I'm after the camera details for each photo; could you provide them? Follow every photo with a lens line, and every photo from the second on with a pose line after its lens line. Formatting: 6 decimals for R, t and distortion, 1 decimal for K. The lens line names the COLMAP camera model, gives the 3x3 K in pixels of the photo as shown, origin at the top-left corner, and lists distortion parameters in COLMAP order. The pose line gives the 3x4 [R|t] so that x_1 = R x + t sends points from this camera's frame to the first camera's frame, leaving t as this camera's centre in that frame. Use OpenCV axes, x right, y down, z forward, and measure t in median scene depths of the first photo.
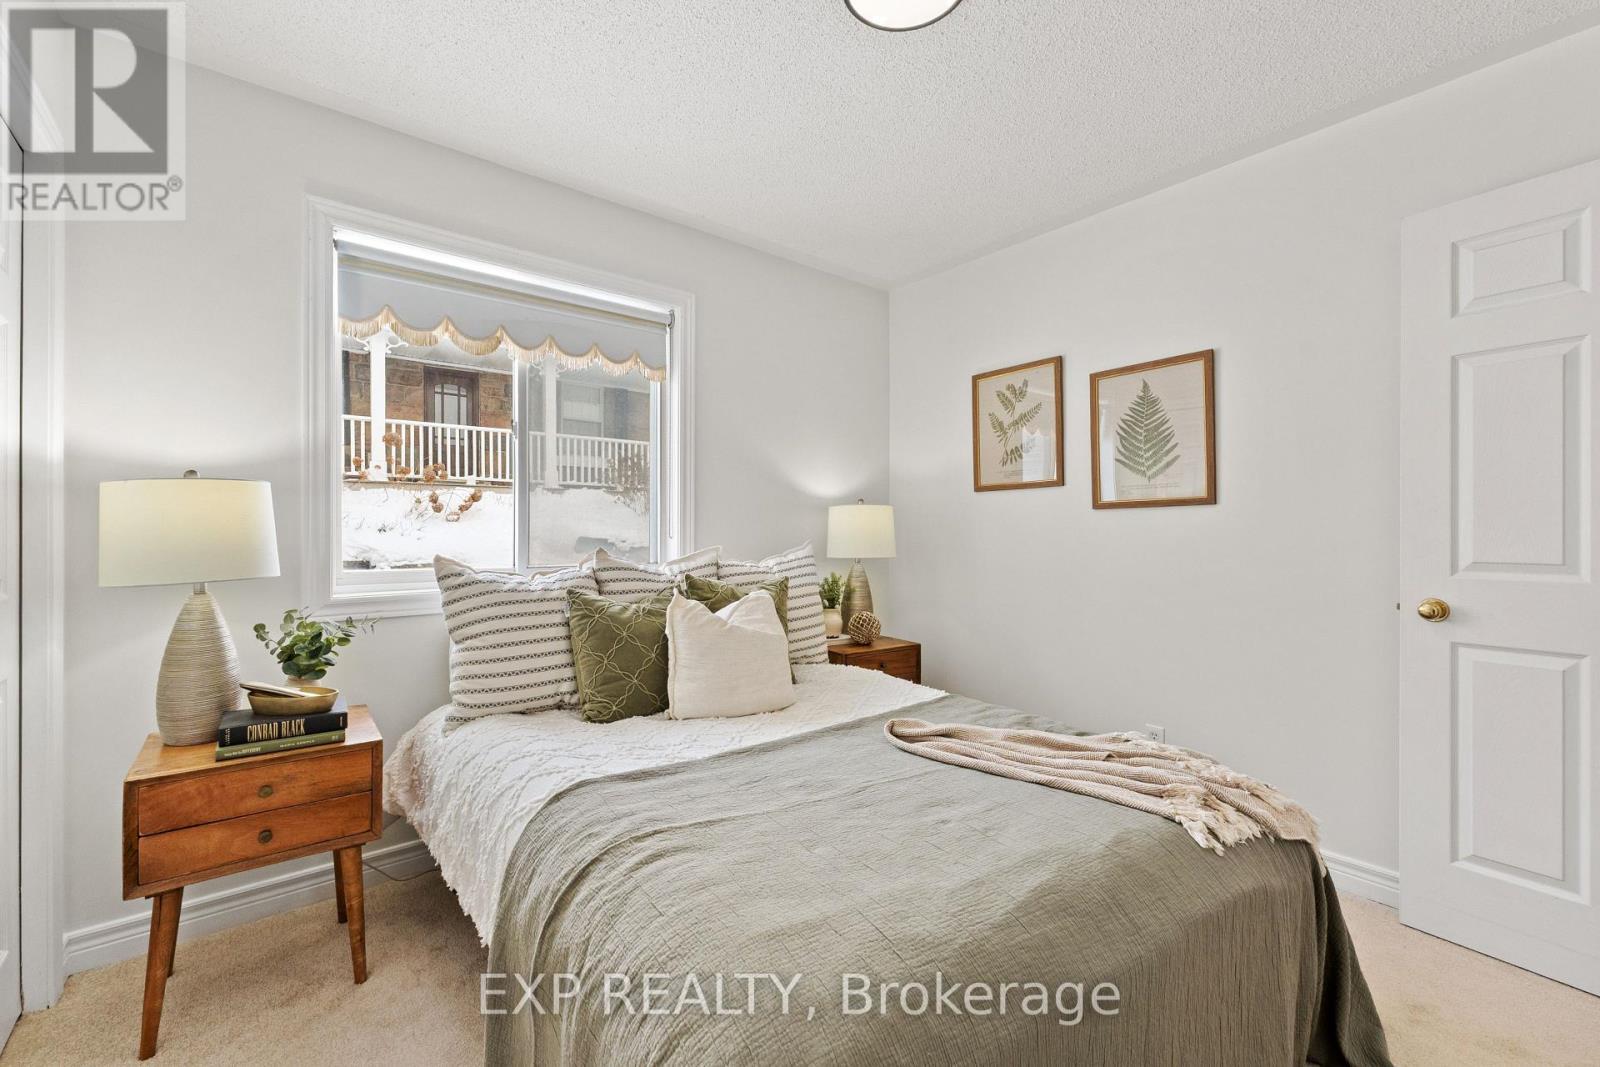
lens RADIAL K [[678.3, 0, 805.0], [0, 678.3, 531.1], [0, 0, 1]] dist [-0.000257, -0.000452]
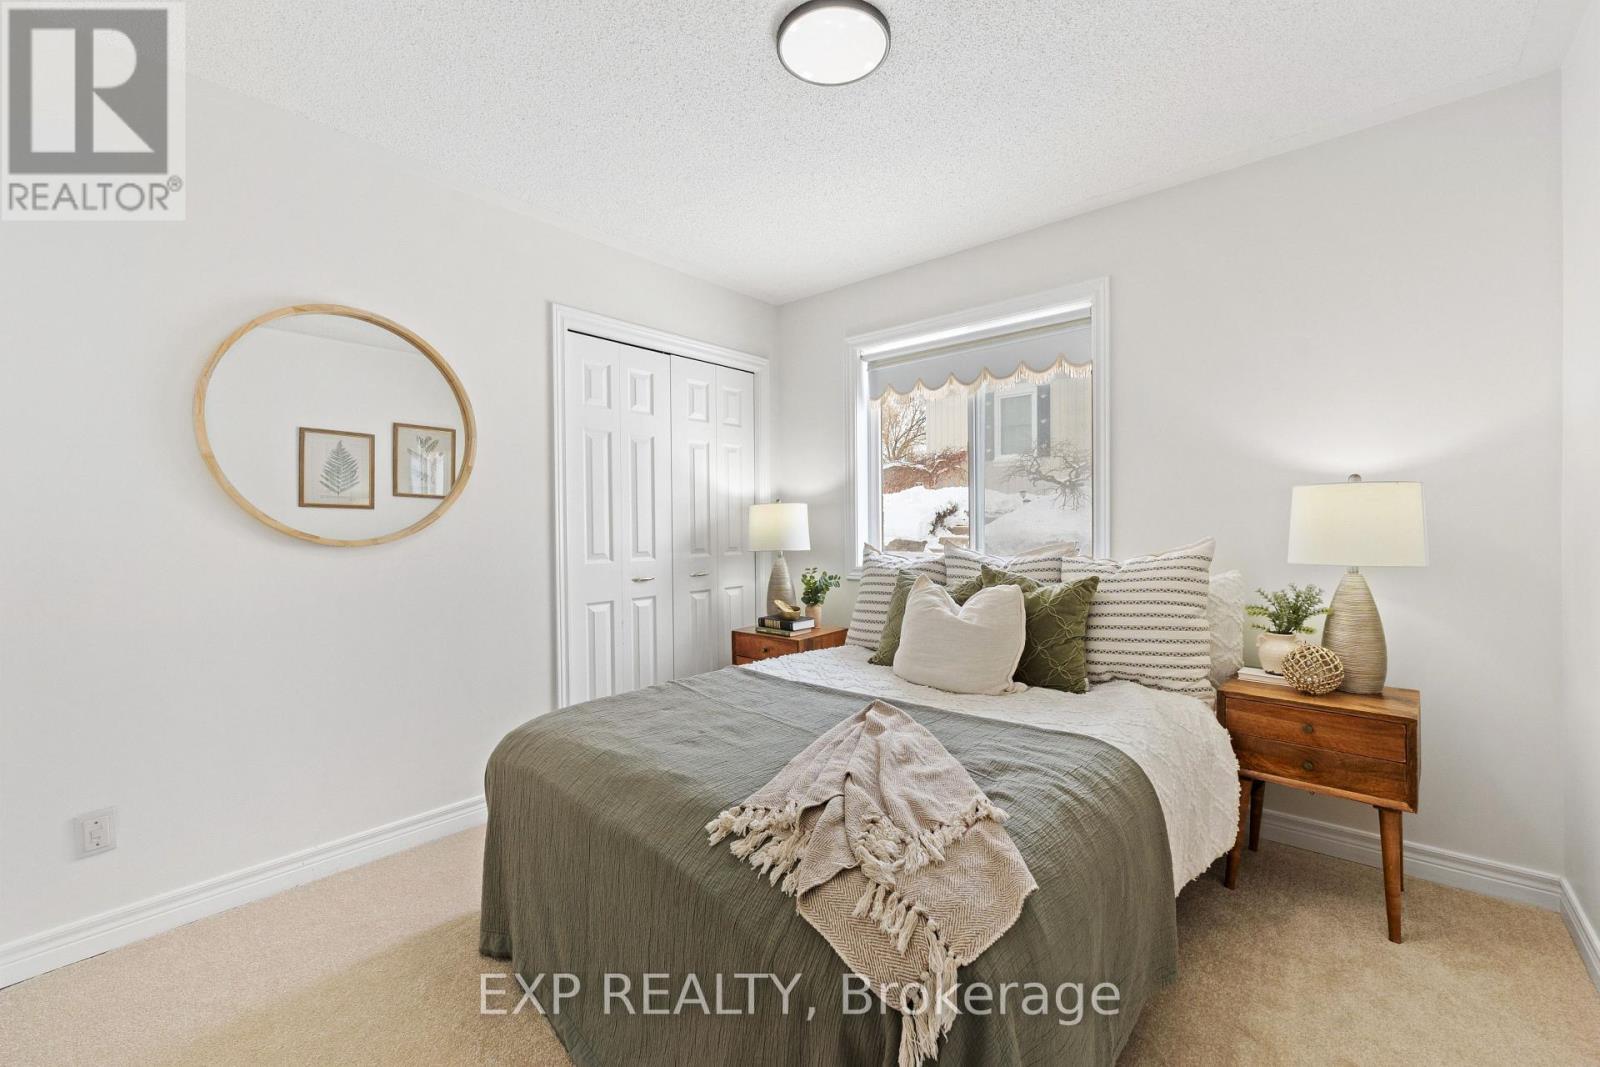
lens RADIAL K [[678.3, 0, 805.2], [0, 678.3, 531.9], [0, 0, 1]] dist [-0.000257, -0.000452]
pose [[0.155650, 0.000474, -0.987812, 0.895638], [-0.001119, 0.999999, 0.000303, 0.010435], [0.987812, 0.001058, 0.155650, 0.551164]]
